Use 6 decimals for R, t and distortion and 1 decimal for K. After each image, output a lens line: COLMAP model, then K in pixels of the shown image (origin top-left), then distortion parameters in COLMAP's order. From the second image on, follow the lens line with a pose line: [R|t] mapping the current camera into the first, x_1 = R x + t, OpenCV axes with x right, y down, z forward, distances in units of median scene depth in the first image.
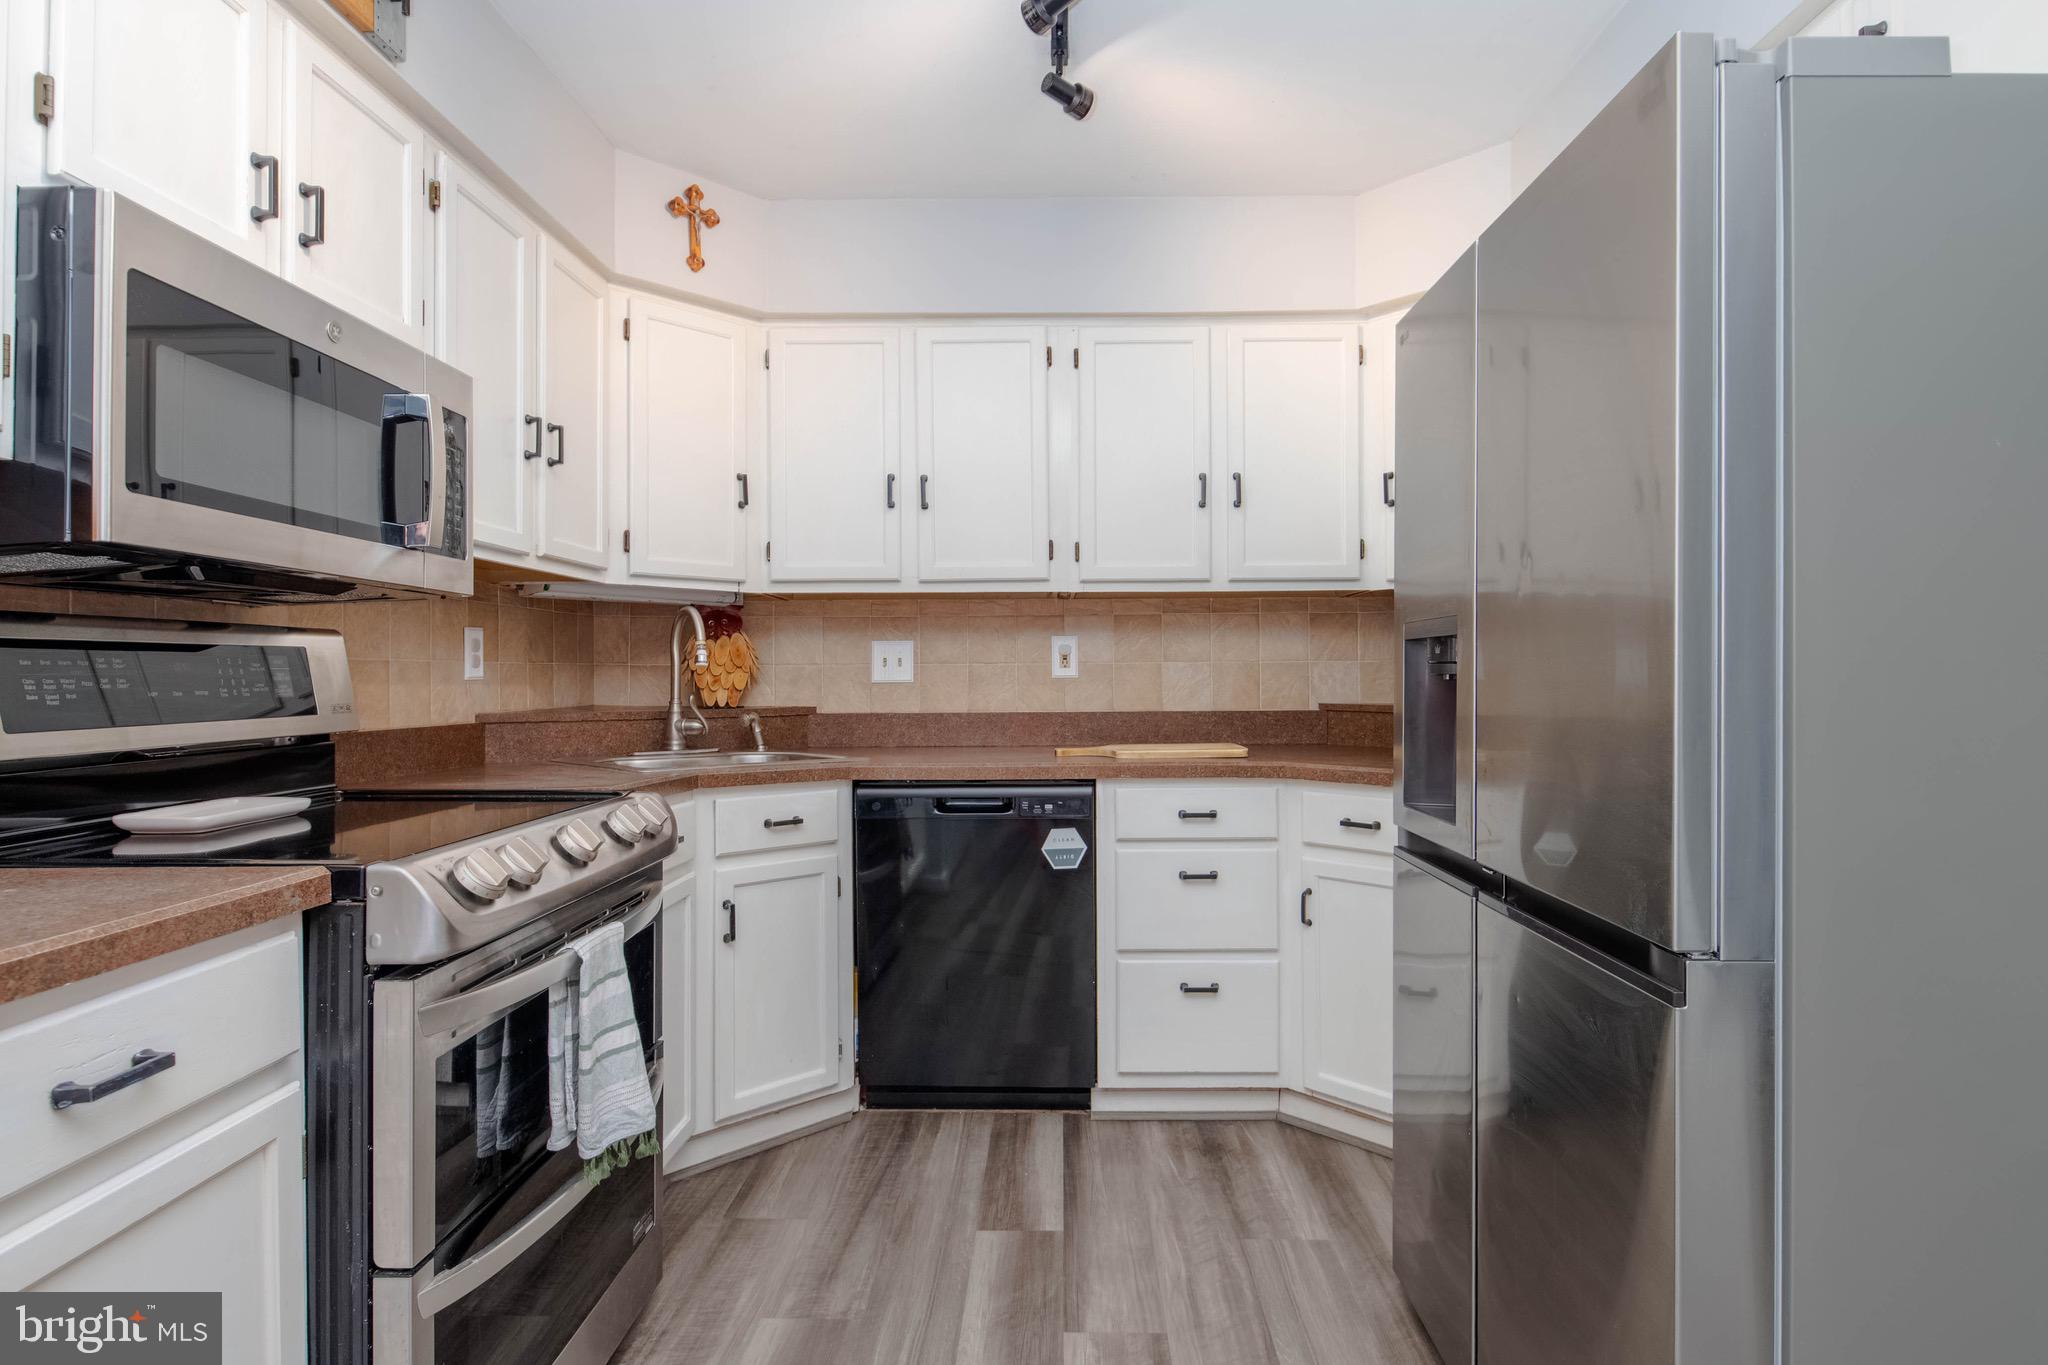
lens RADIAL K [[1061.6, 0, 1045.9], [0, 1061.6, 669.7], [0, 0, 1]] dist [0.004697, -0.006158]
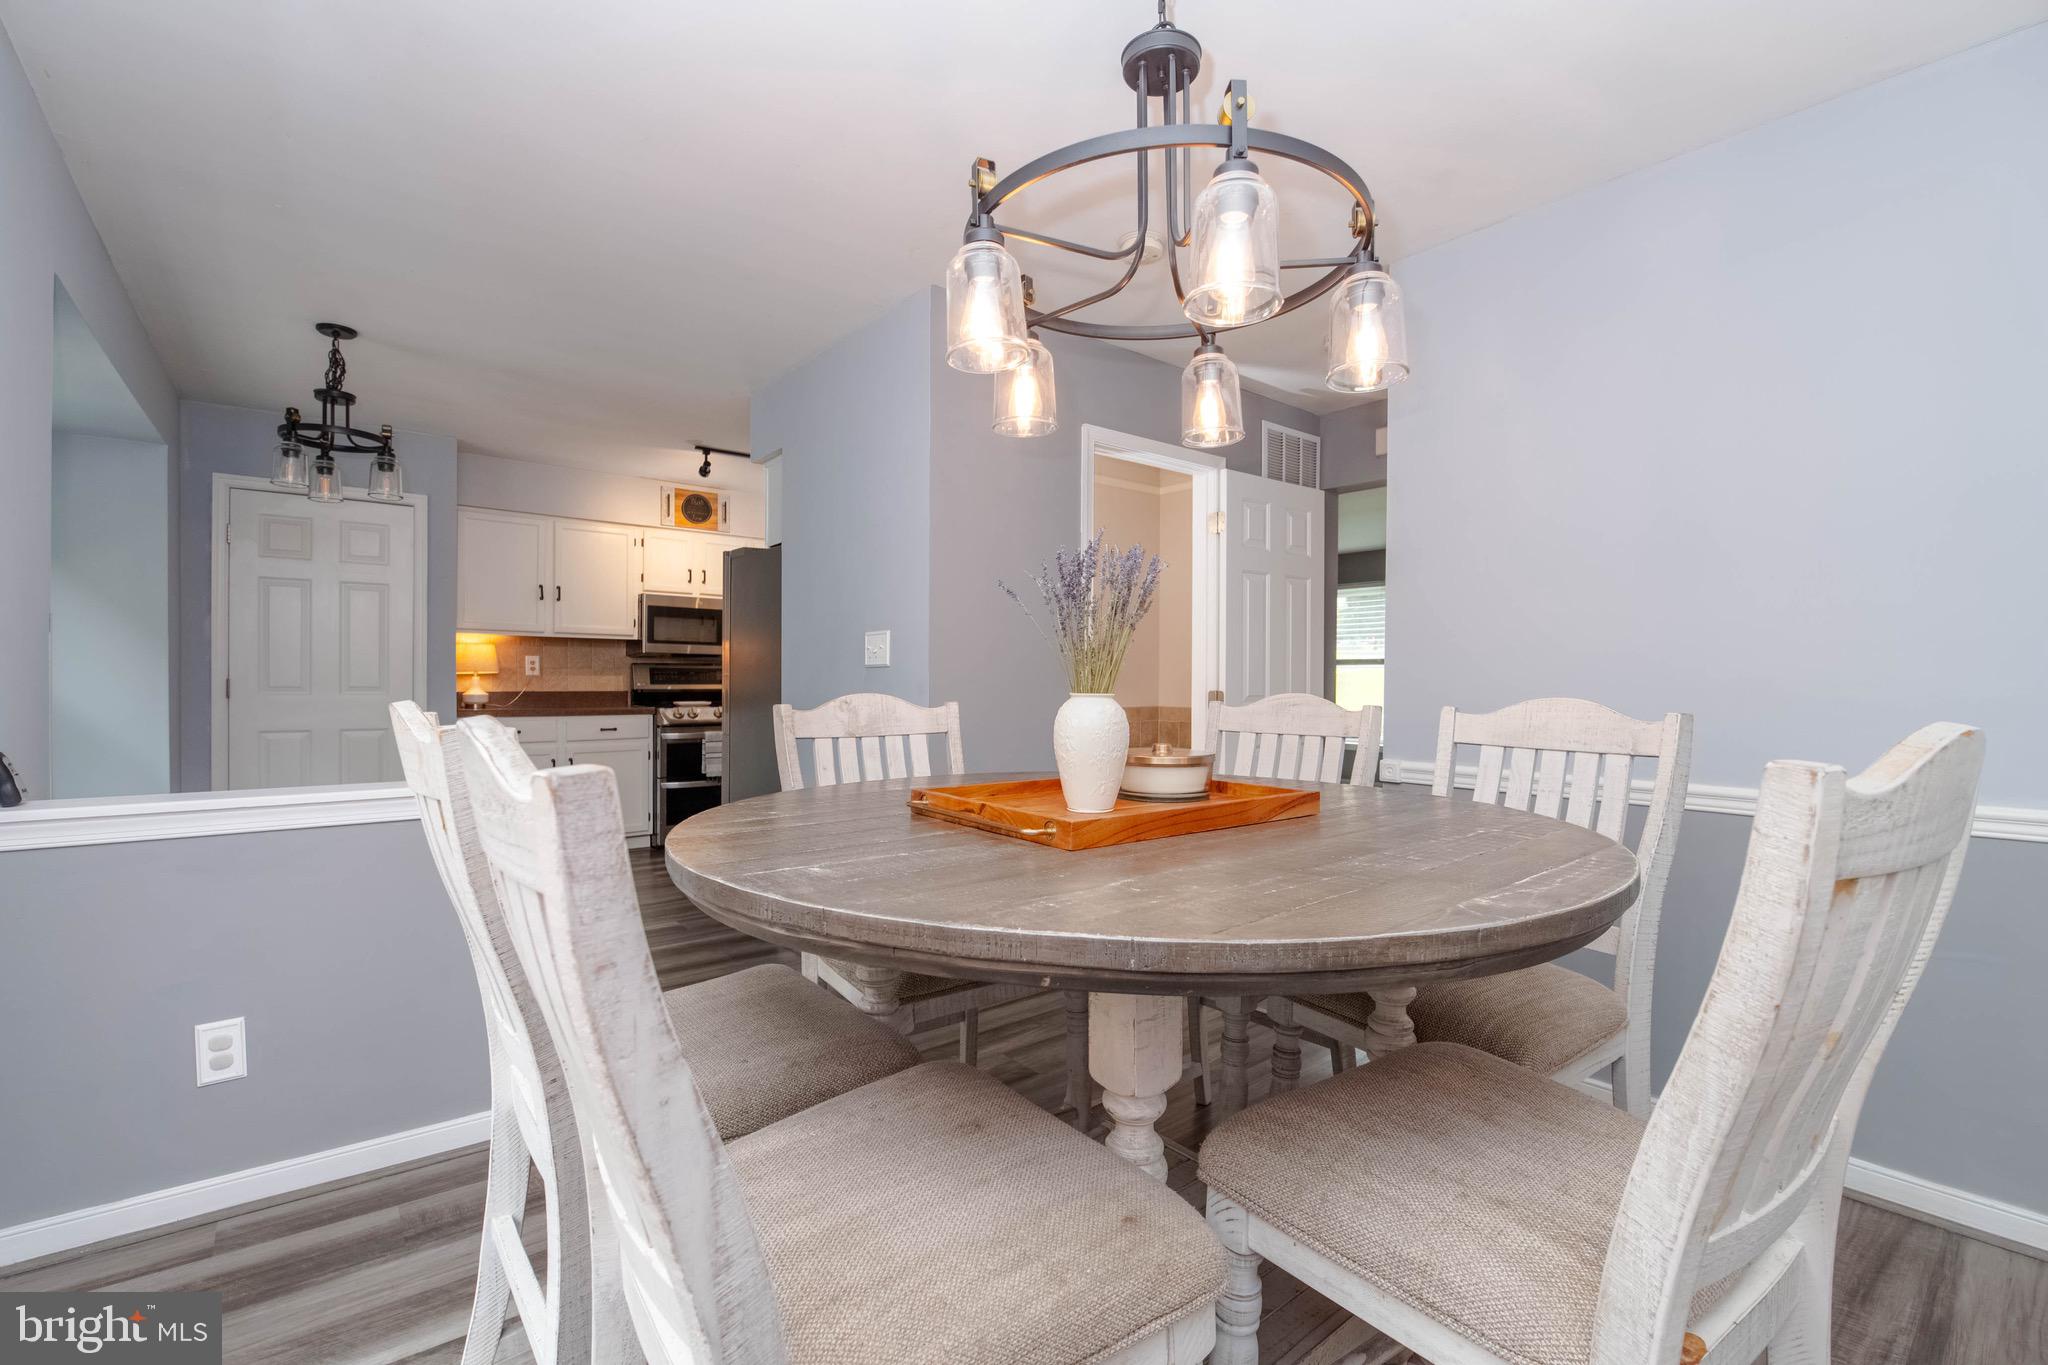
lens RADIAL K [[867.7, 0, 1037.3], [0, 867.7, 681.9], [0, 0, 1]] dist [0.013360, -0.005326]
pose [[0.653495, 0.008968, -0.756878, 2.805413], [-0.003136, 0.999953, 0.009139, -0.002987], [0.756924, -0.003599, 0.653492, -0.351461]]
